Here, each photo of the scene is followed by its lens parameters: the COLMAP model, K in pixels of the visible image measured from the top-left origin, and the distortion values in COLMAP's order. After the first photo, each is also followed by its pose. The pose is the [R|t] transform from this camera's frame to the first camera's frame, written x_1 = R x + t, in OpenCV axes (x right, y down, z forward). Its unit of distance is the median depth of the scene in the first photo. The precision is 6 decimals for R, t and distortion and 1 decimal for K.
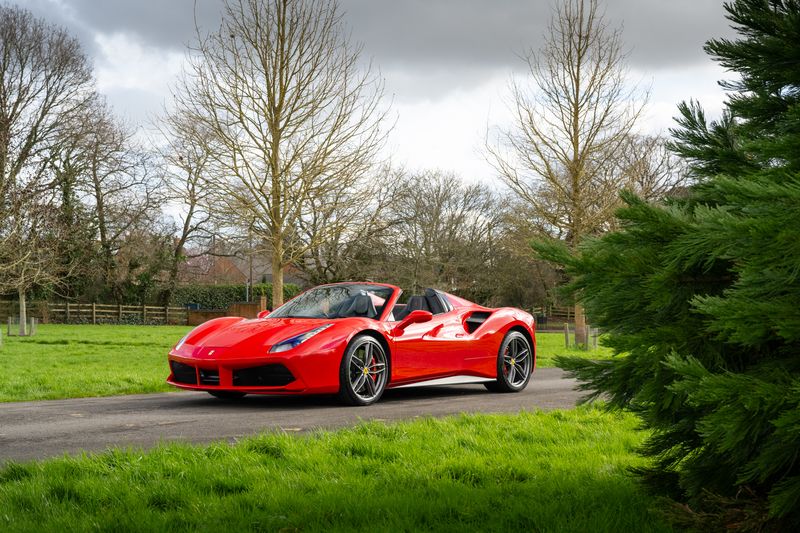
lens RADIAL K [[1550.8, 0, 399.9], [0, 1550.8, 239.8], [0, 0, 1]] dist [0.050038, 0.009662]
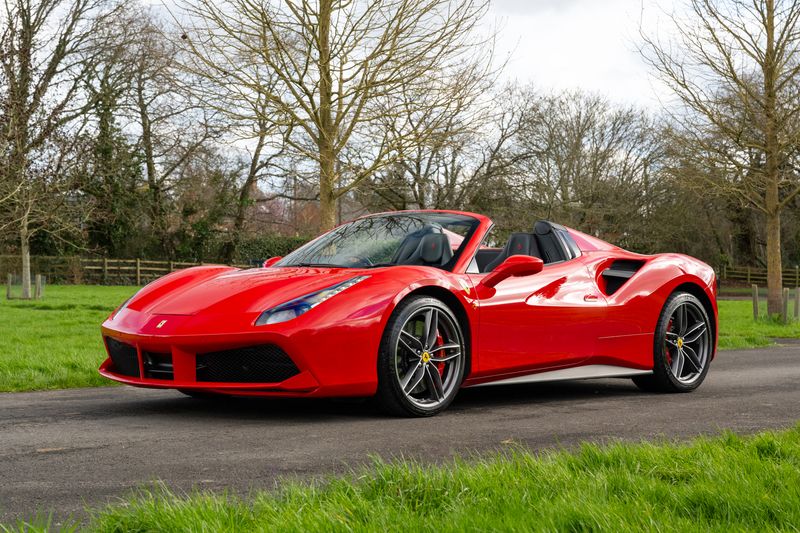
lens RADIAL K [[1550.8, 0, 399.9], [0, 1550.8, 239.8], [0, 0, 1]] dist [0.050038, 0.009662]
pose [[0.994937, 0.001758, -0.100483, 0.021241], [0.000174, 0.999815, 0.019215, 0.023039], [0.100499, -0.019135, 0.994753, 0.331323]]
